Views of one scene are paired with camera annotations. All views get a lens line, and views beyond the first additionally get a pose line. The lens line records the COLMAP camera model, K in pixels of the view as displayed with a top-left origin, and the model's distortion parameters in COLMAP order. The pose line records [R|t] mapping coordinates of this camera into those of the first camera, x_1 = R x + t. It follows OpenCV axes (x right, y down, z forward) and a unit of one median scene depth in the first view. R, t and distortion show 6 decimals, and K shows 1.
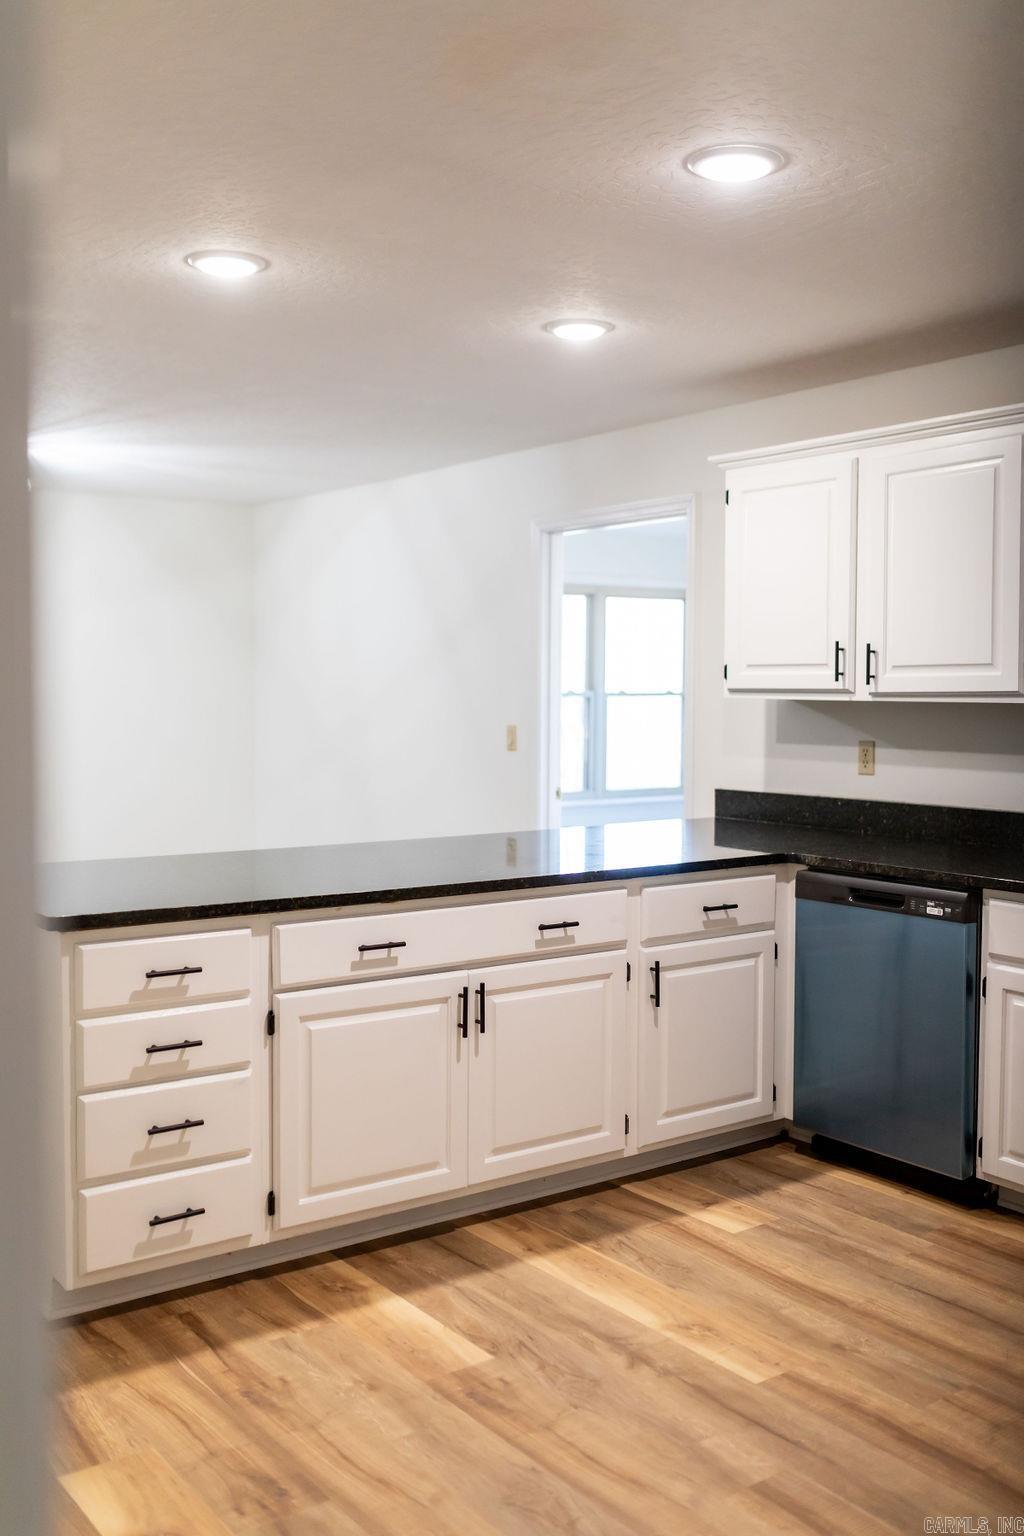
lens RADIAL K [[1438.3, 0, 512.0], [0, 1438.3, 768.0], [0, 0, 1]] dist [-0.004424, 0.005322]
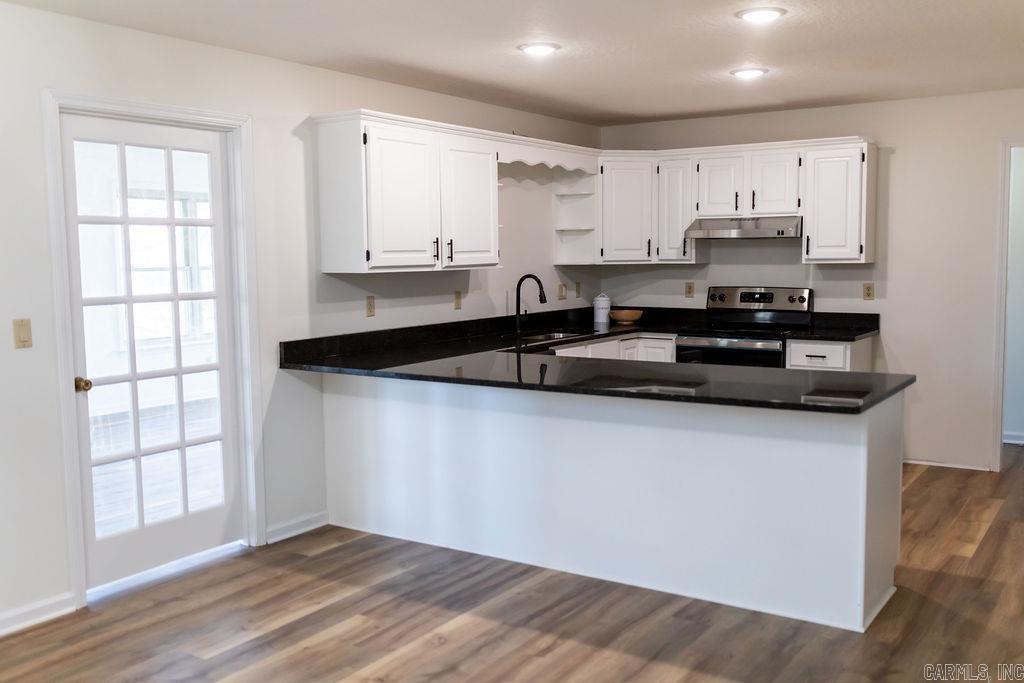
lens RADIAL K [[958.9, 0, 512.0], [0, 958.9, 341.5], [0, 0, 1]] dist [-0.004424, 0.005322]
pose [[-0.345295, -0.090353, 0.934135, -0.850887], [0.060864, 0.991104, 0.118361, -0.087810], [-0.936518, 0.097724, -0.336724, 1.215880]]
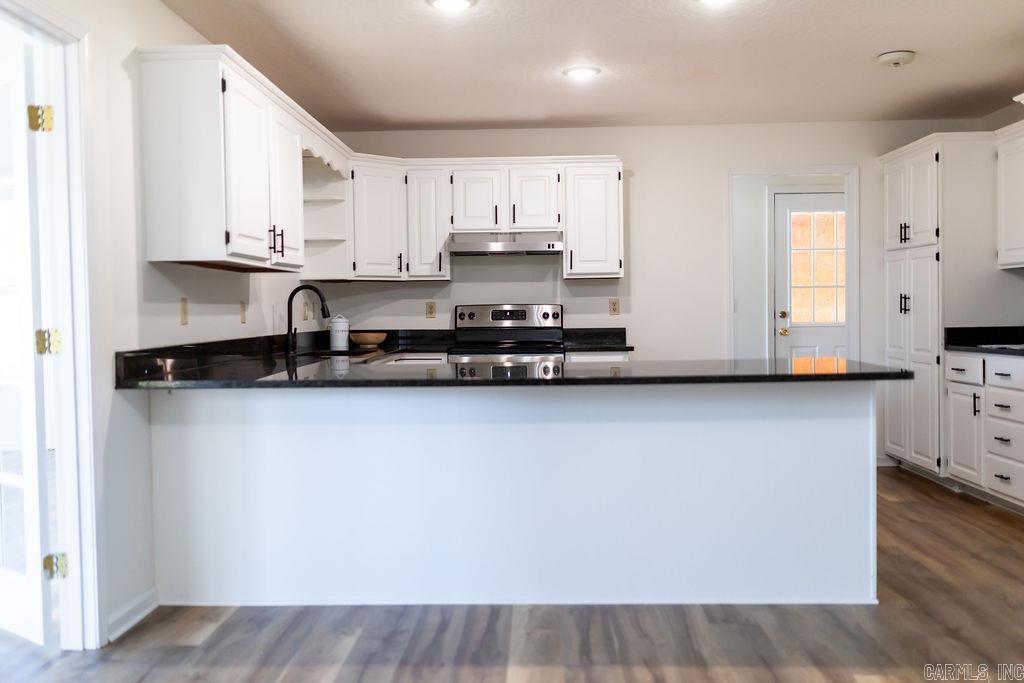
lens RADIAL K [[958.9, 0, 512.0], [0, 958.9, 341.5], [0, 0, 1]] dist [-0.004424, 0.005322]
pose [[-0.787729, -0.017679, 0.615768, -0.503957], [0.041425, 0.995805, 0.081582, -0.037418], [-0.614627, 0.089773, -0.783693, 1.479513]]
